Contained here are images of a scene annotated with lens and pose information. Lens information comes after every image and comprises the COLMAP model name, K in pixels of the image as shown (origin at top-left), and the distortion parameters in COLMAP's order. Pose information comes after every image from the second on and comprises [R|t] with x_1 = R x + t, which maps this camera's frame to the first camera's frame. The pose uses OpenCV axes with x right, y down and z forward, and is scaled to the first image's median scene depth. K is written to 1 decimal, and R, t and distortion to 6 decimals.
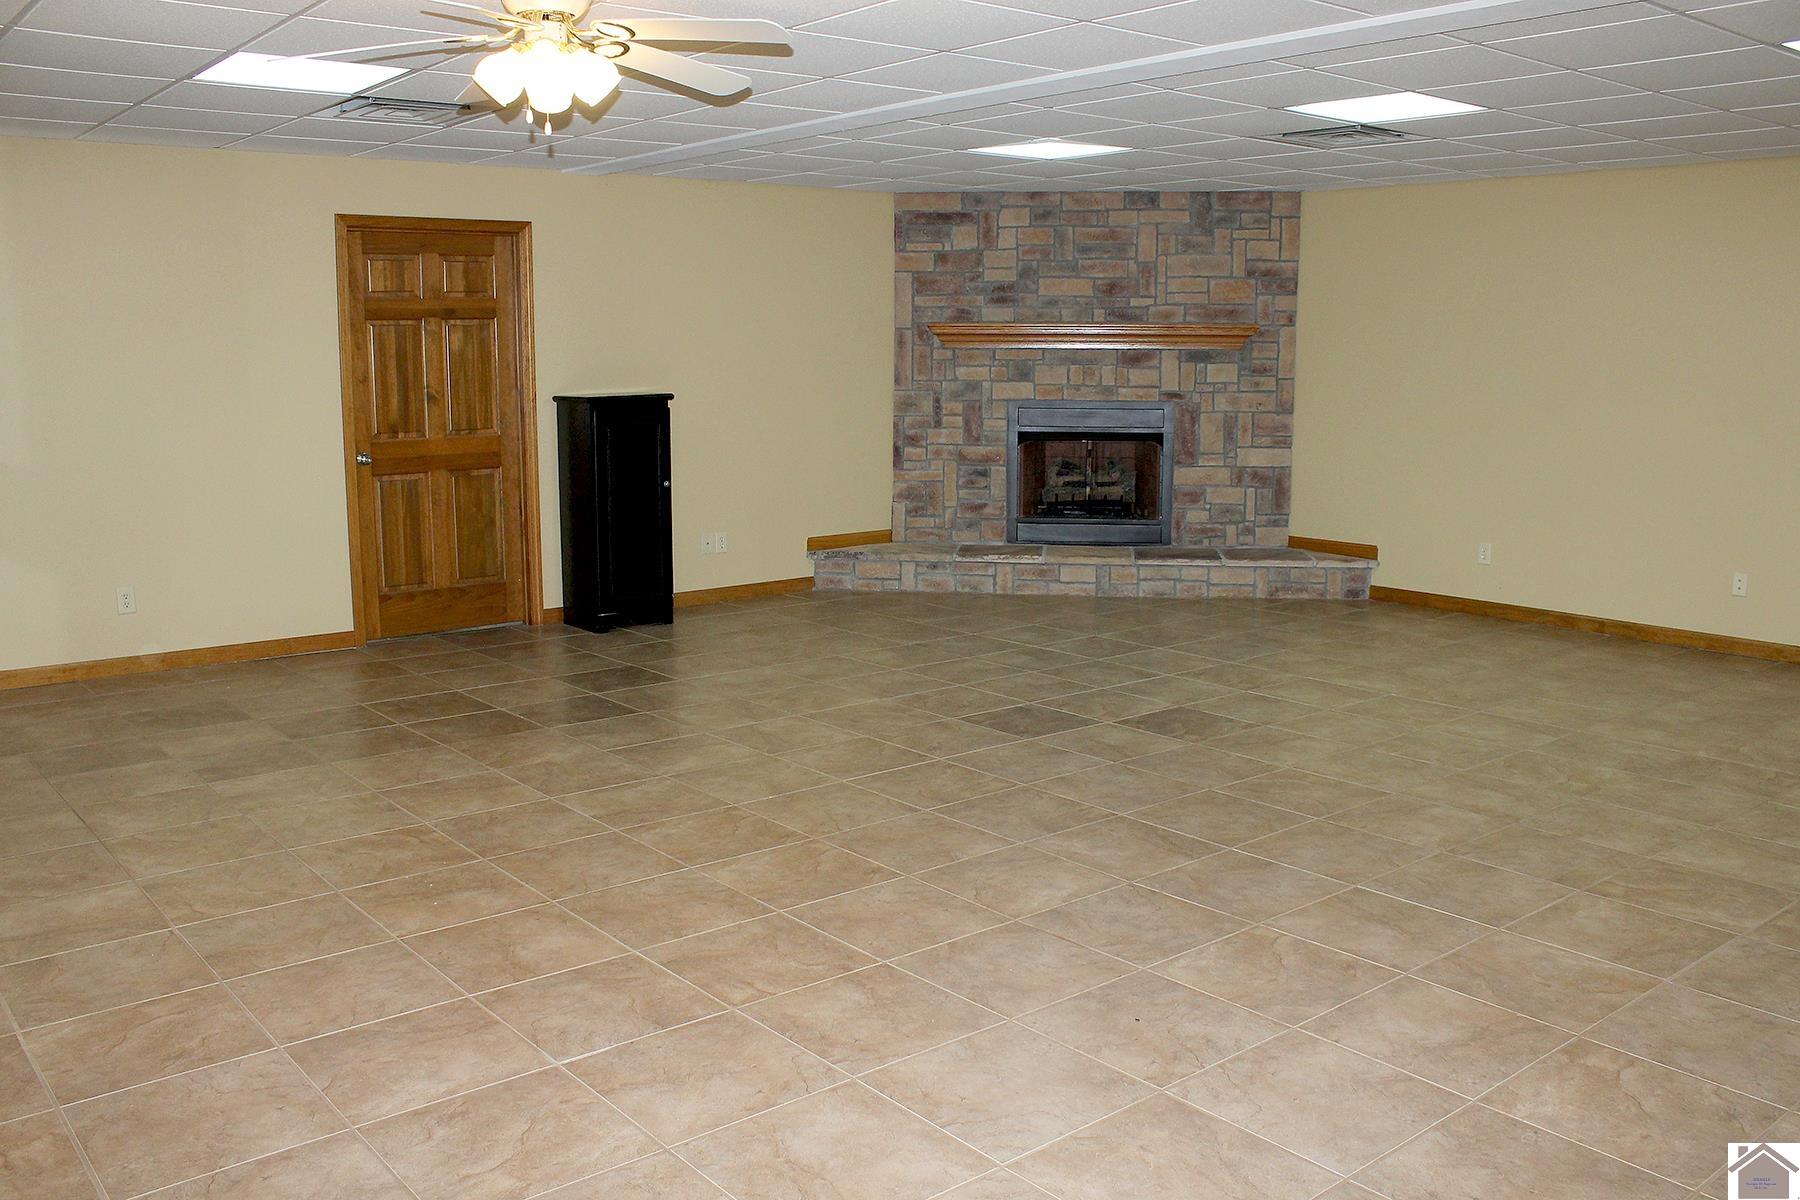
lens RADIAL K [[1568.0, 0, 901.5], [0, 1568.0, 589.2], [0, 0, 1]] dist [-0.106565, 0.050608]
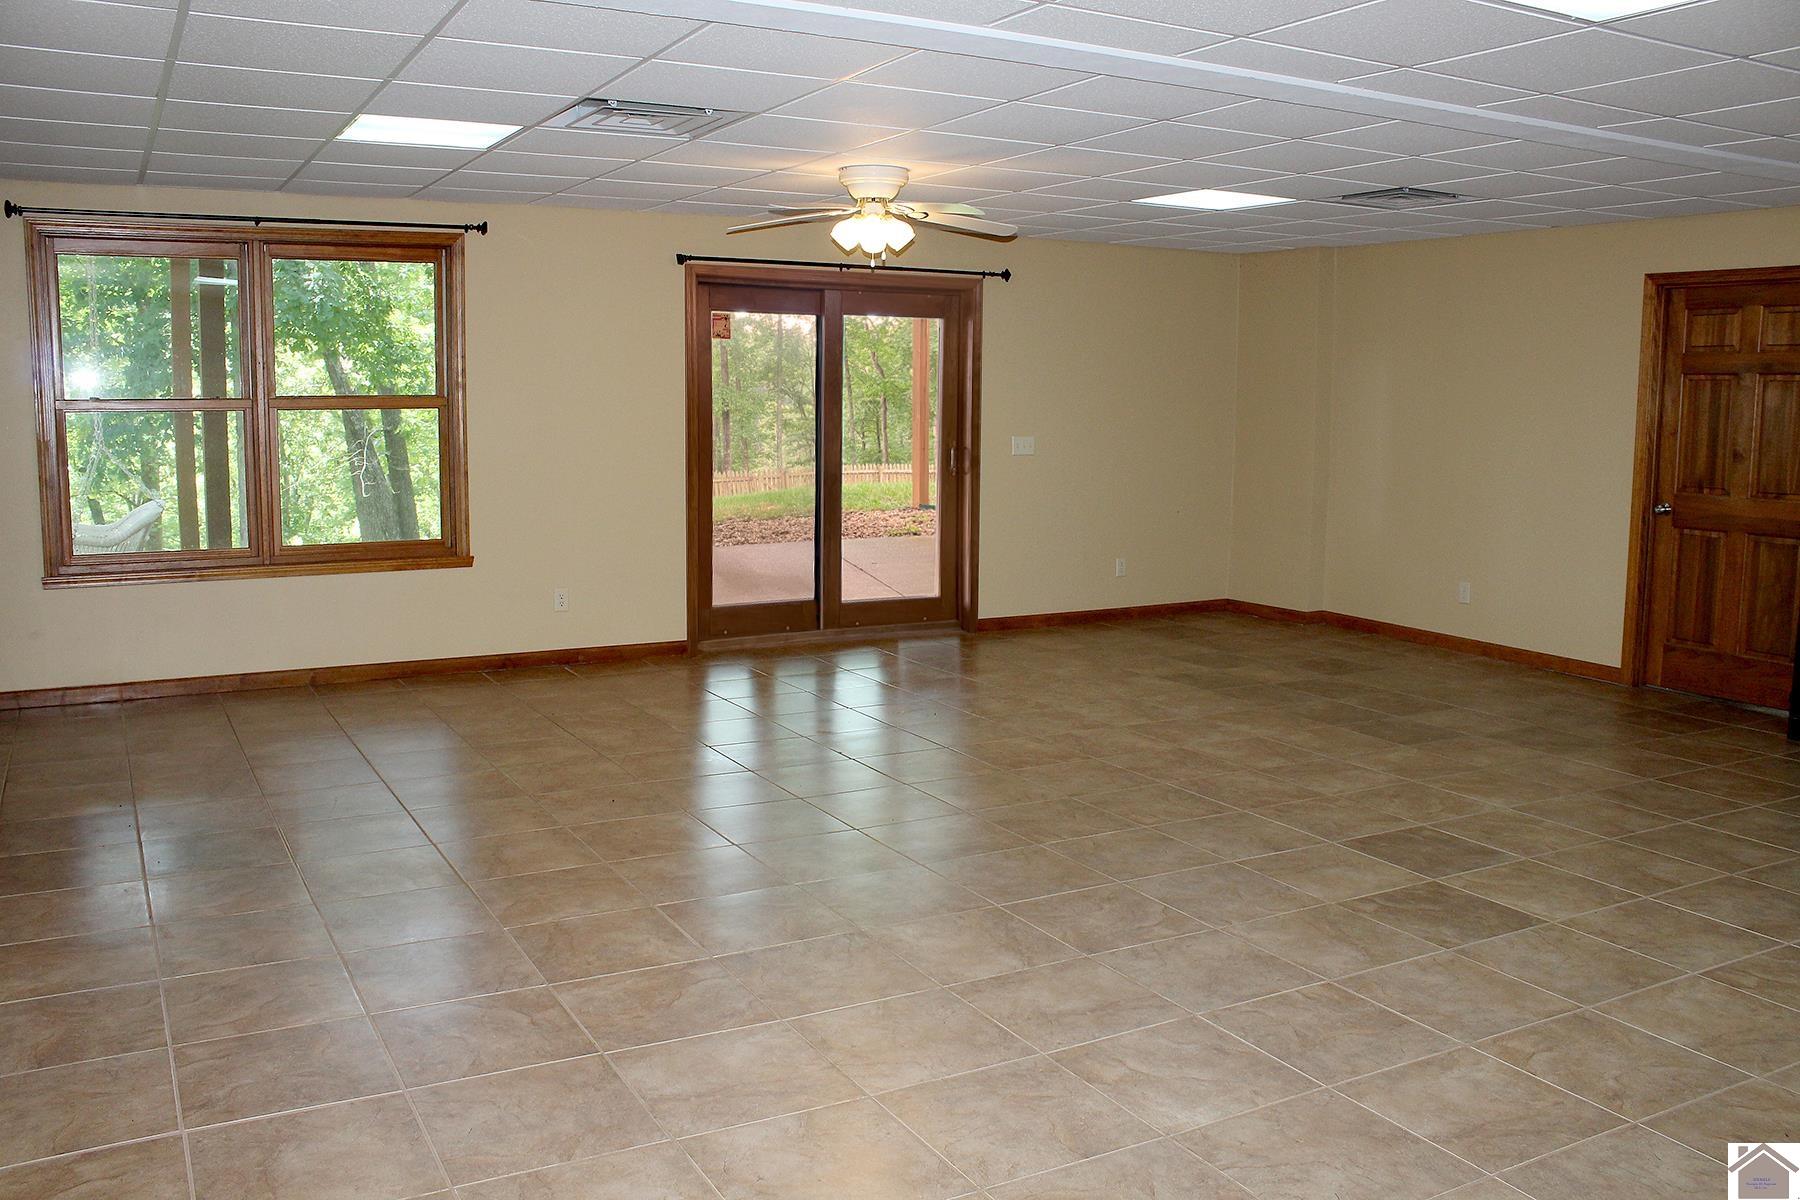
lens RADIAL K [[1568.0, 0, 915.9], [0, 1568.0, 597.1], [0, 0, 1]] dist [-0.106565, 0.050608]
pose [[-0.197496, 0.127518, -0.971975, 1.012814], [-0.163567, 0.973318, 0.160930, -0.148372], [0.966562, 0.190766, -0.171368, 0.951945]]
